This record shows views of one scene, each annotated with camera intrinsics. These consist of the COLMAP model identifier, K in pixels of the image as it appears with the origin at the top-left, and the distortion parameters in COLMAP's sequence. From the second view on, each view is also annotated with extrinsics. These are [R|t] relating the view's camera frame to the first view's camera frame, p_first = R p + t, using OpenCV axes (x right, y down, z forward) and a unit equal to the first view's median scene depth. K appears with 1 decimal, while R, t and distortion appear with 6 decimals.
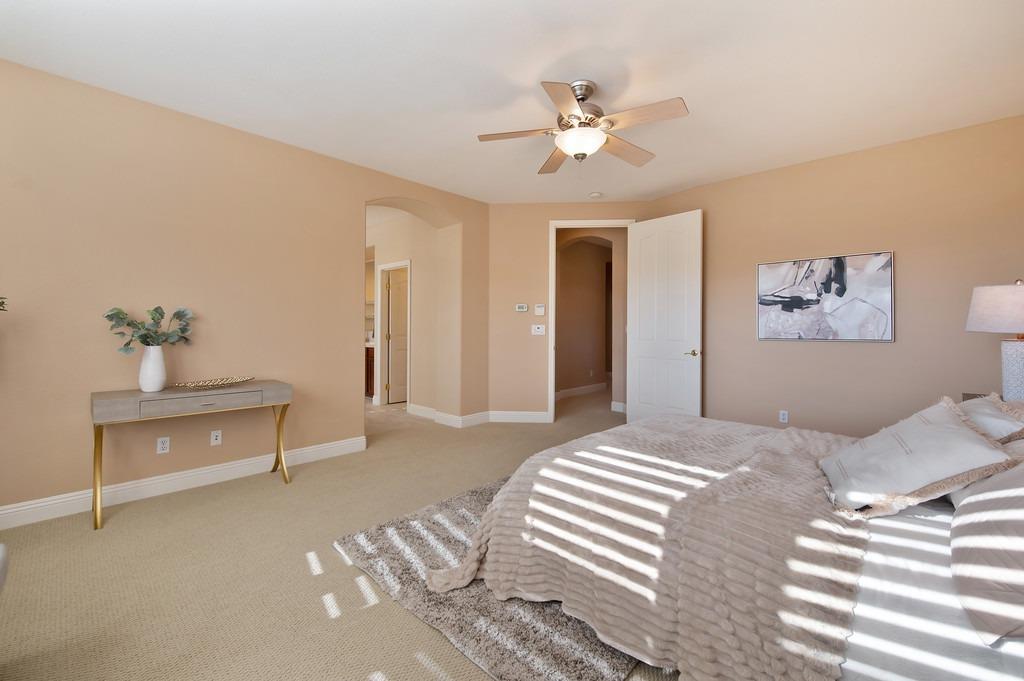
lens RADIAL K [[423.0, 0, 513.1], [0, 423.0, 331.9], [0, 0, 1]] dist [0.002662, -0.000353]
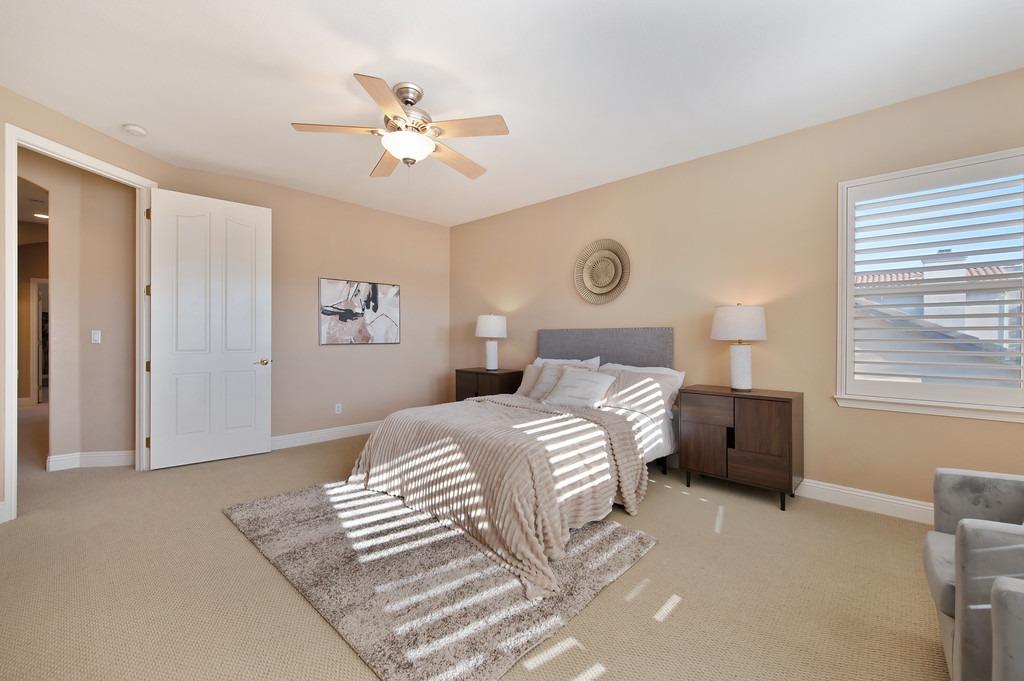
lens RADIAL K [[423.0, 0, 513.2], [0, 423.0, 337.0], [0, 0, 1]] dist [0.002662, -0.000353]
pose [[-0.010966, -0.006076, 0.999921, -0.603903], [0.007321, 0.999954, 0.006156, -0.007499], [-0.999913, 0.007388, -0.010921, 0.557521]]
